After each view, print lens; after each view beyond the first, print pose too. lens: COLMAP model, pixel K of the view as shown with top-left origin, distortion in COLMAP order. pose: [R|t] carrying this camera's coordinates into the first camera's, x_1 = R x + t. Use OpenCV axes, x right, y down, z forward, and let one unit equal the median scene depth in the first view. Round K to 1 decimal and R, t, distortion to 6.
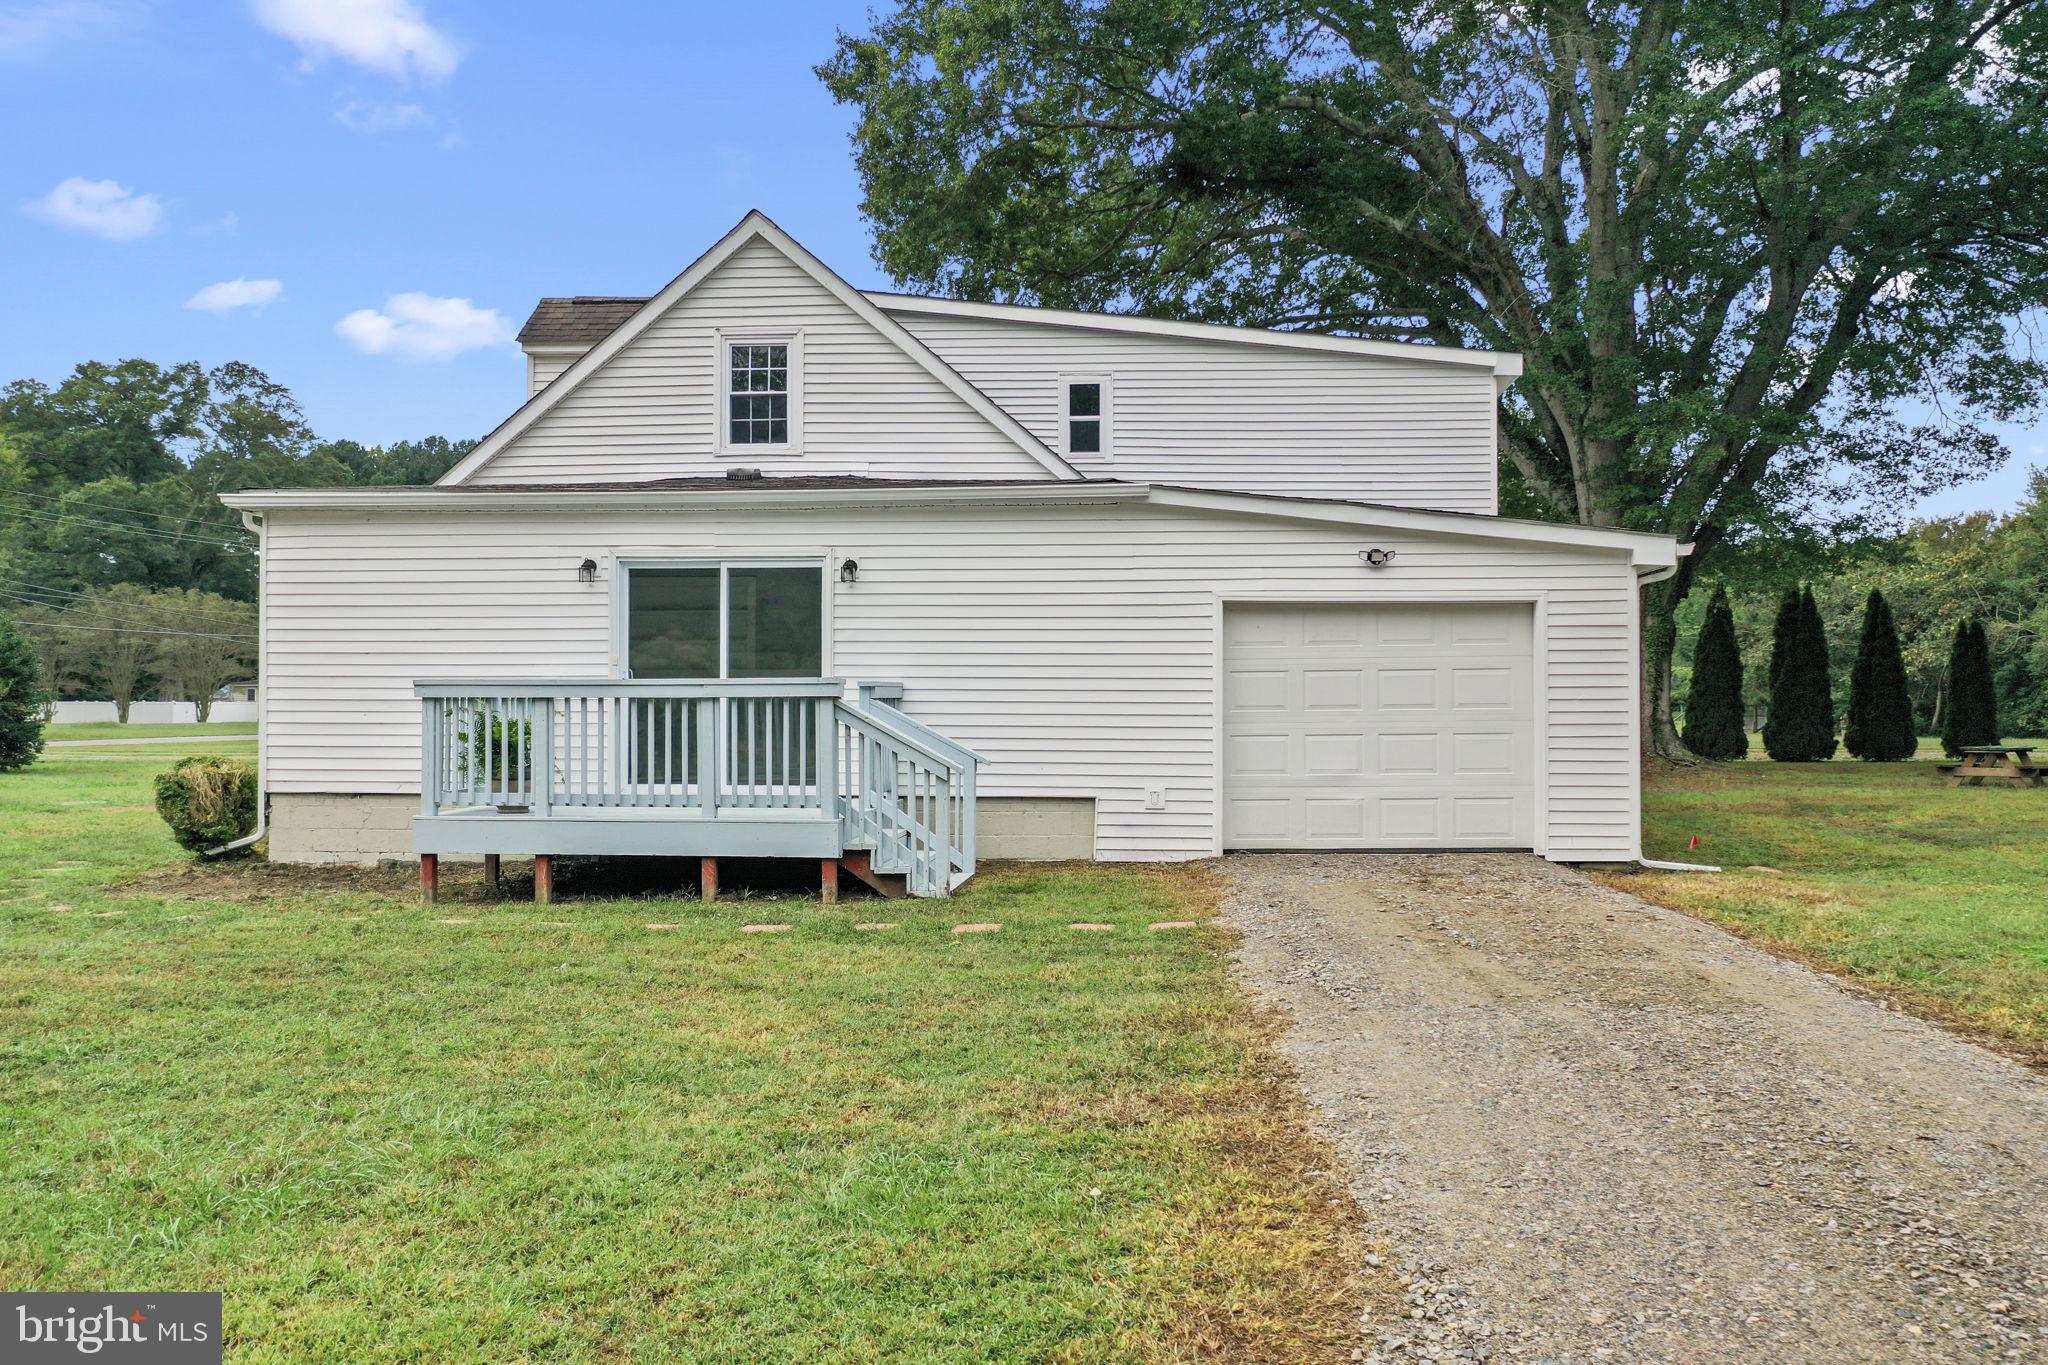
lens RADIAL K [[1634.7, 0, 1024.0], [0, 1634.7, 682.5], [0, 0, 1]] dist [0.000606, -0.002582]
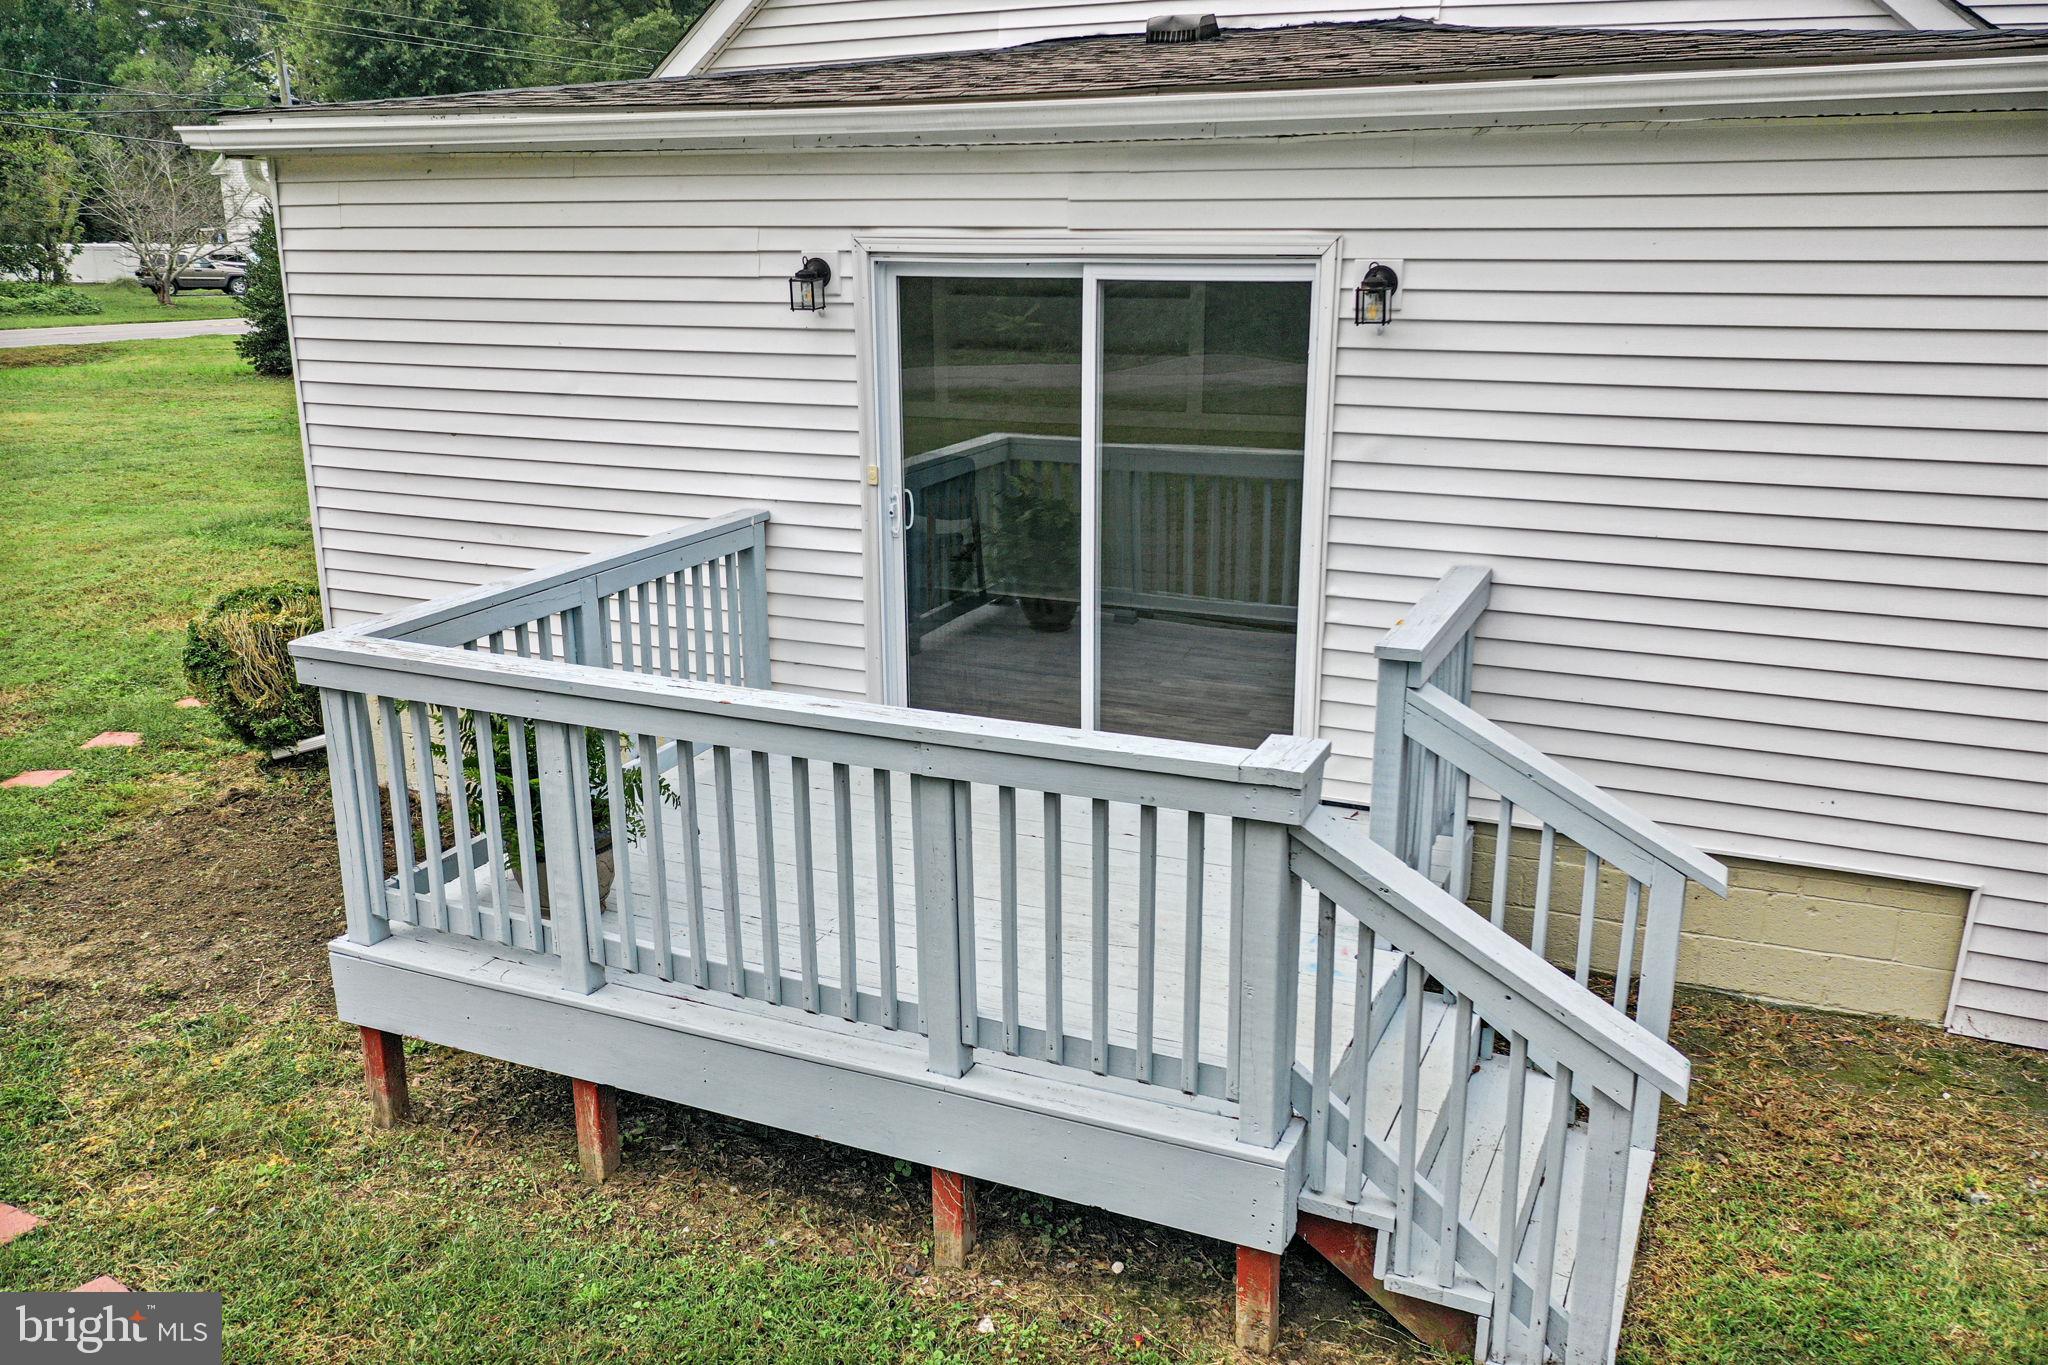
lens RADIAL K [[1634.7, 0, 1024.0], [0, 1634.7, 682.5], [0, 0, 1]] dist [0.000606, -0.002582]
pose [[0.947056, 0.082451, -0.310301, -0.055145], [0.008078, 0.960039, 0.279750, -0.090220], [0.320966, -0.267445, 0.908545, 0.569850]]
